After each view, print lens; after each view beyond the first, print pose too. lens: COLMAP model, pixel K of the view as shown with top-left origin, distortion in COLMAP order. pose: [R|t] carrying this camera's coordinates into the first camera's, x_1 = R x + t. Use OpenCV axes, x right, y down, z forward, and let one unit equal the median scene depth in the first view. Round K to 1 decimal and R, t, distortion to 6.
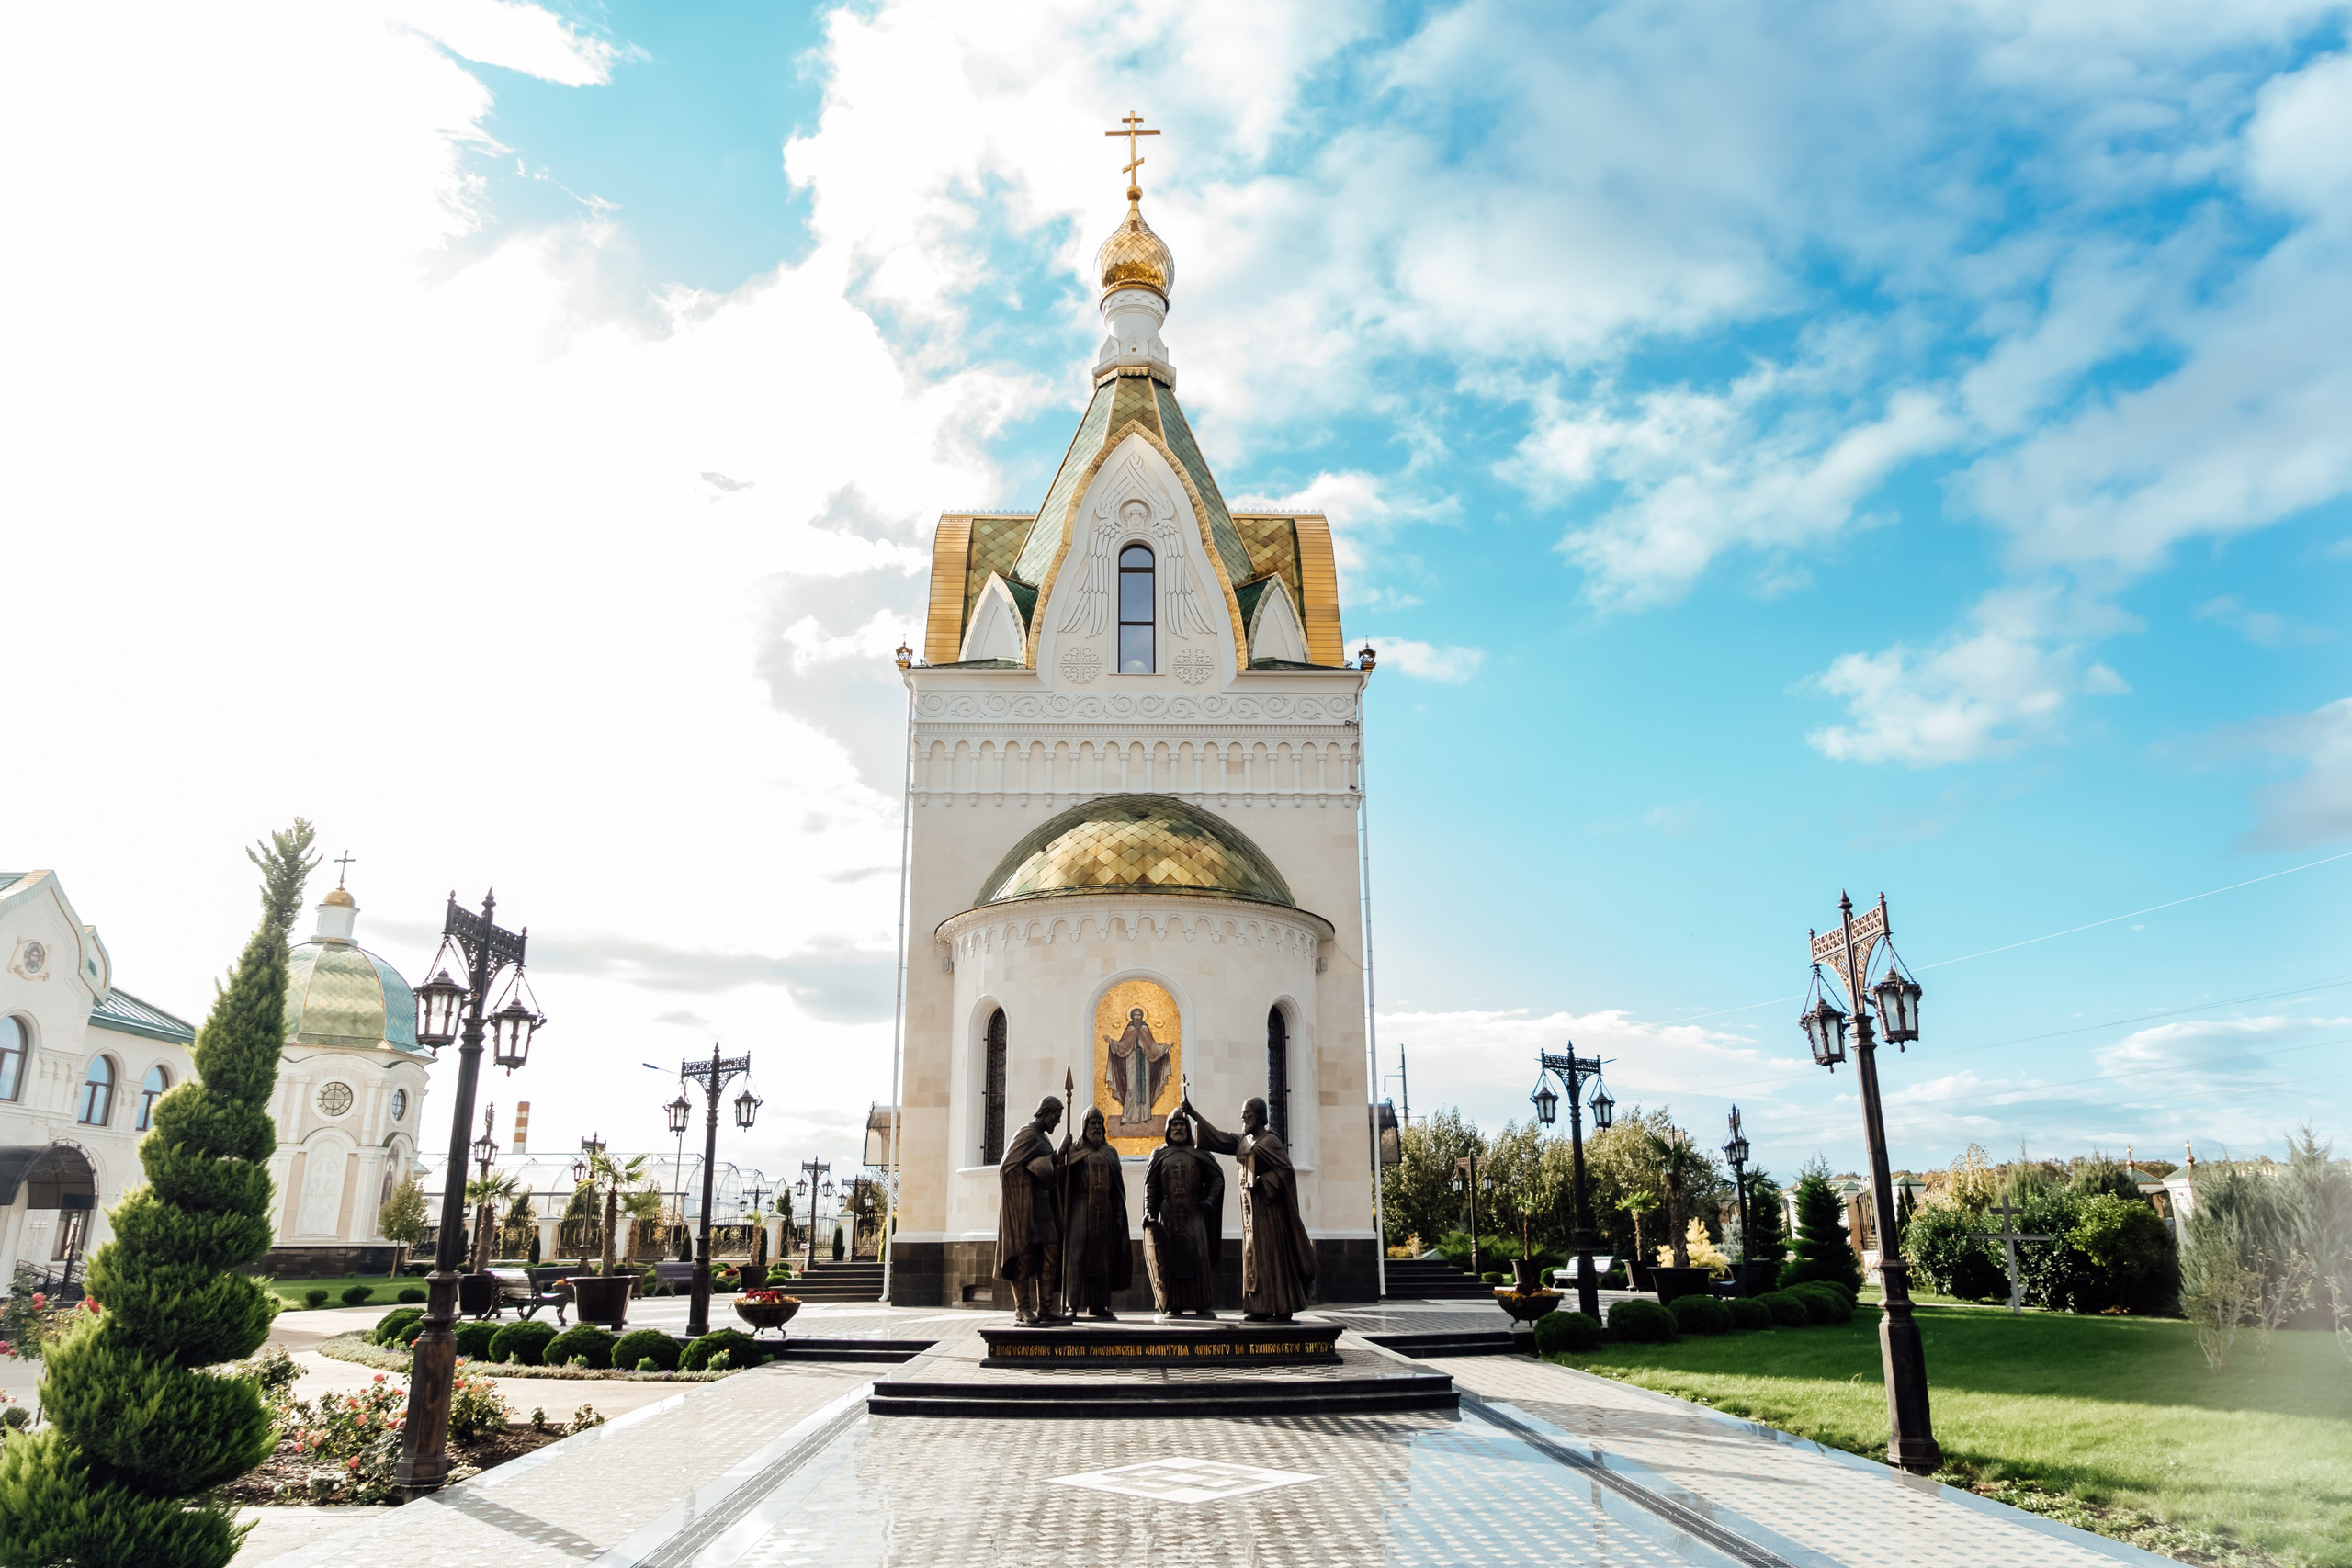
lens RADIAL K [[1671.2, 0, 1226.0], [0, 1671.2, 797.3], [0, 0, 1]] dist [-0.006739, -0.004452]
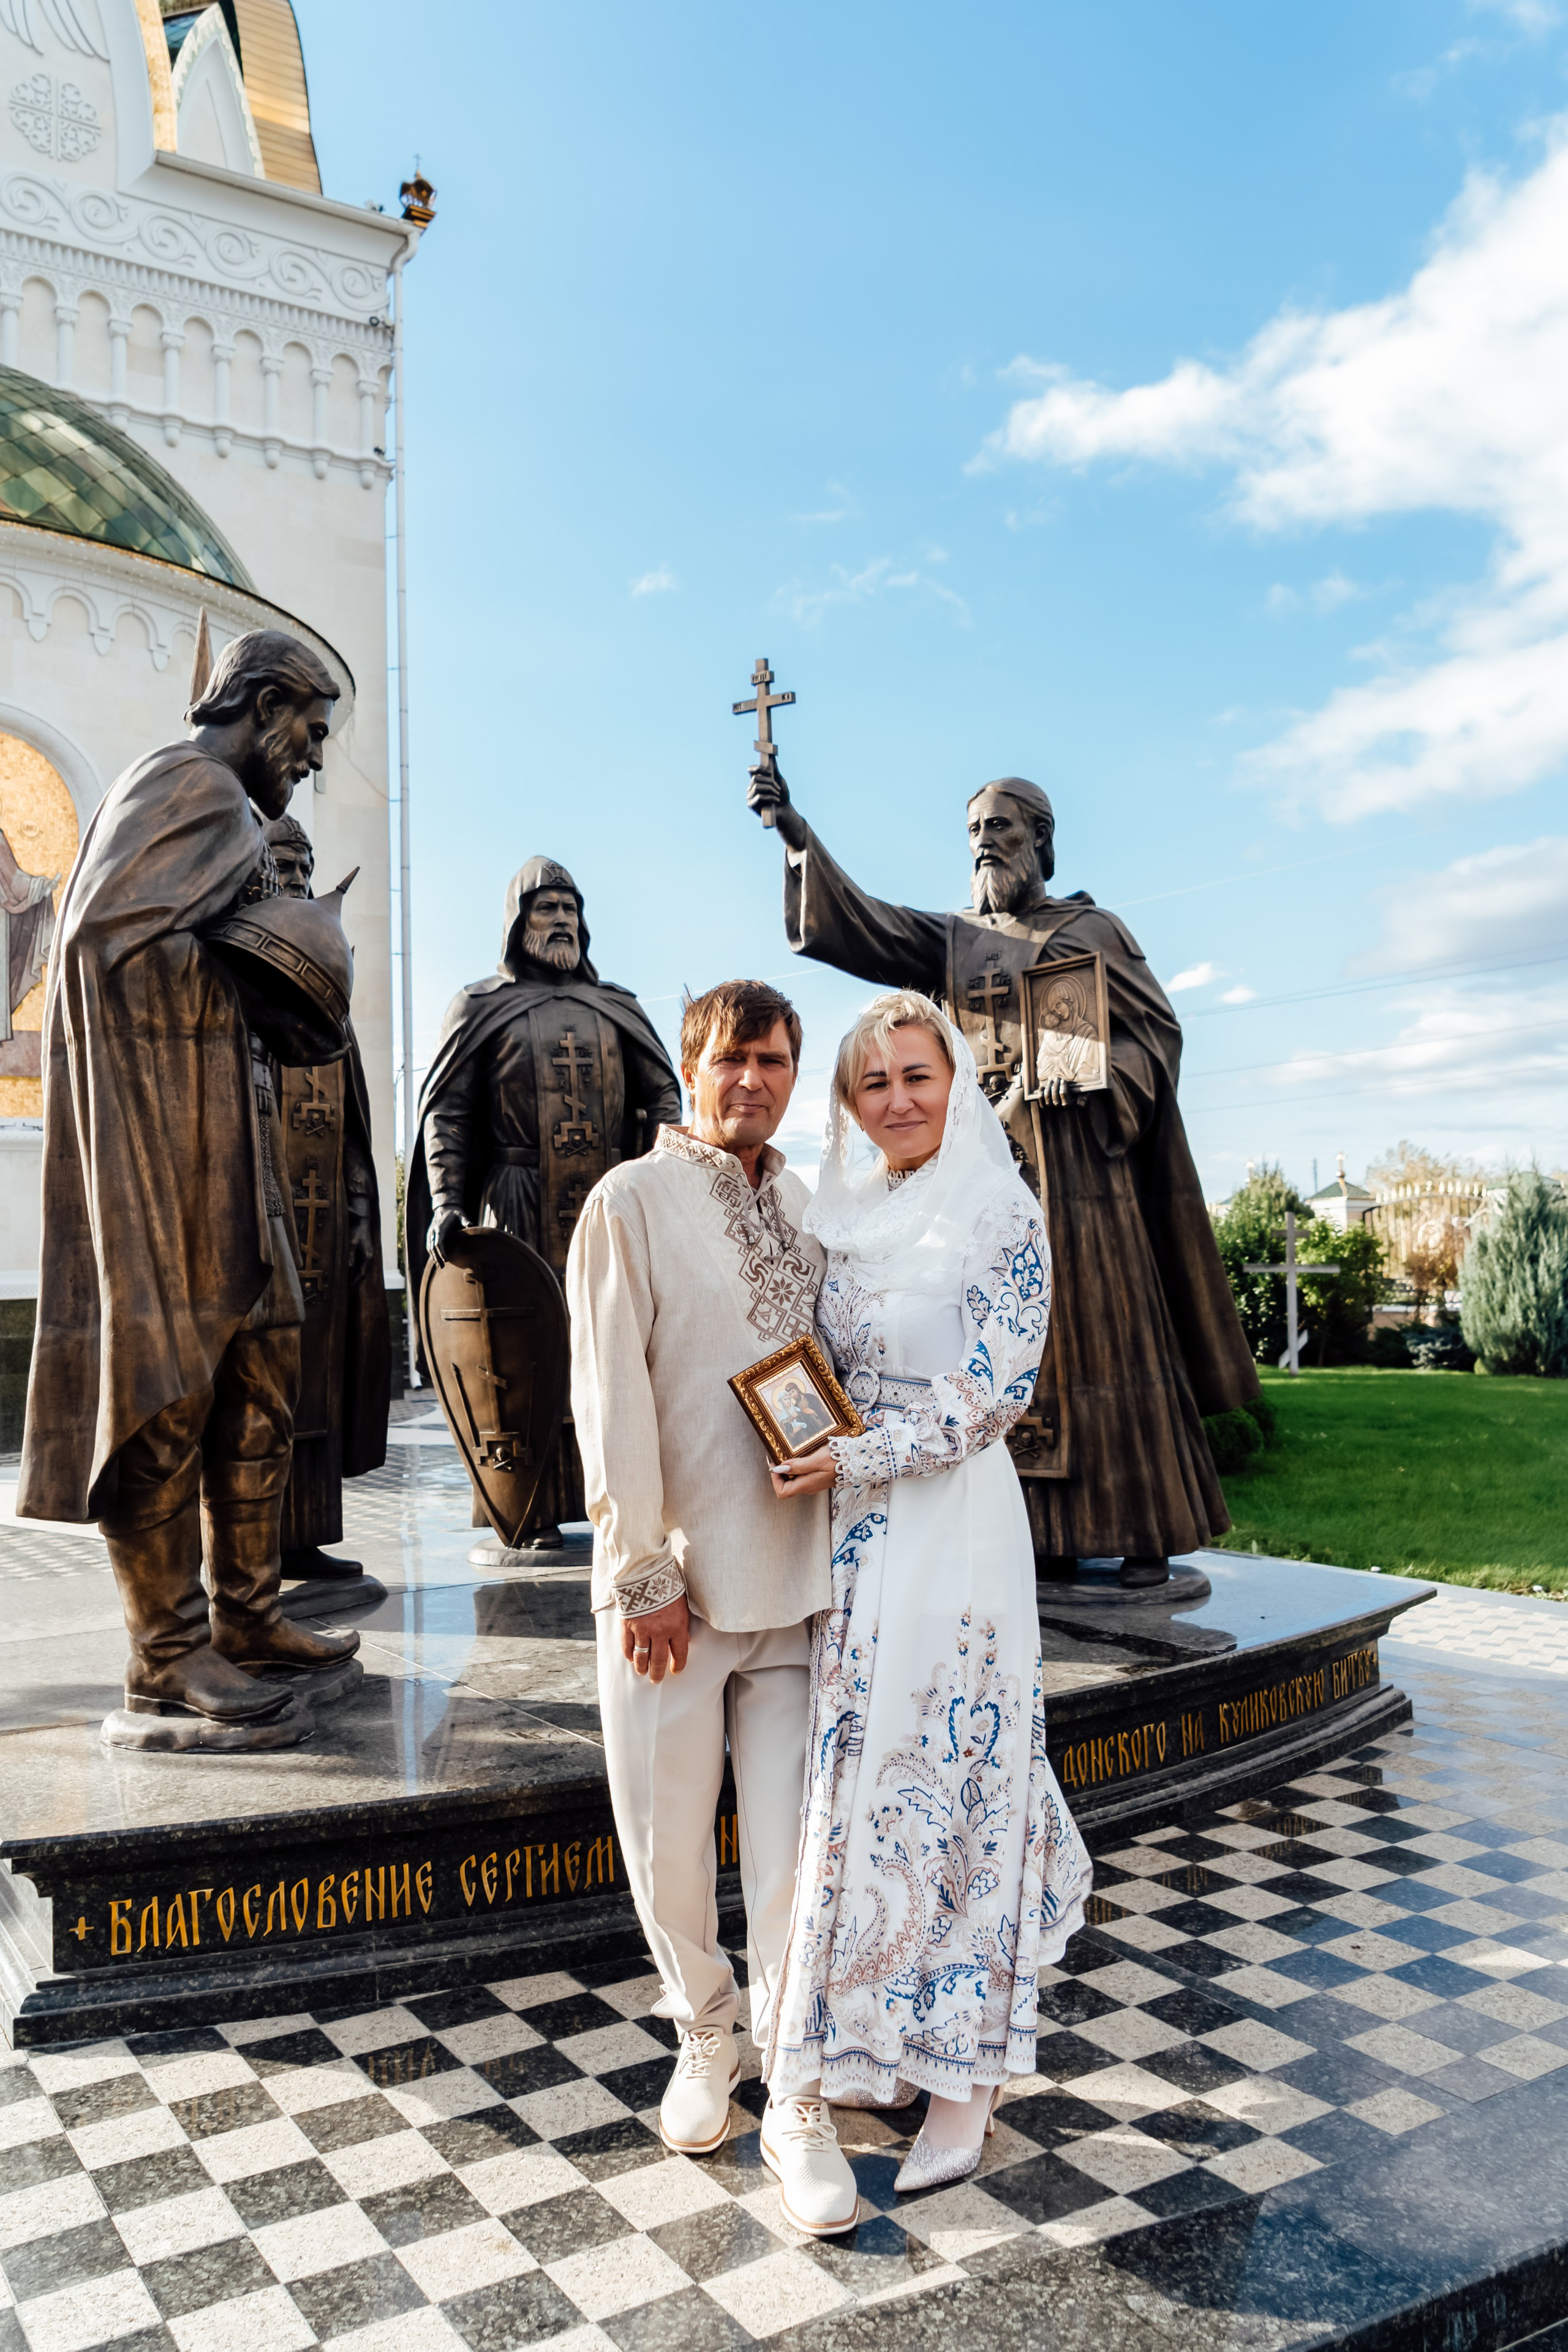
lens RADIAL K [[1777.0, 0, 756.2], [0, 1777.0, 1167.0], [0, 0, 1]] dist [0.008409, -0.005920]
pose [[0.876185, 0.012432, 0.481814, -0.097444], [-0.103759, 0.981093, 0.163372, 0.125462], [-0.470674, -0.193137, 0.860909, 0.479305]]
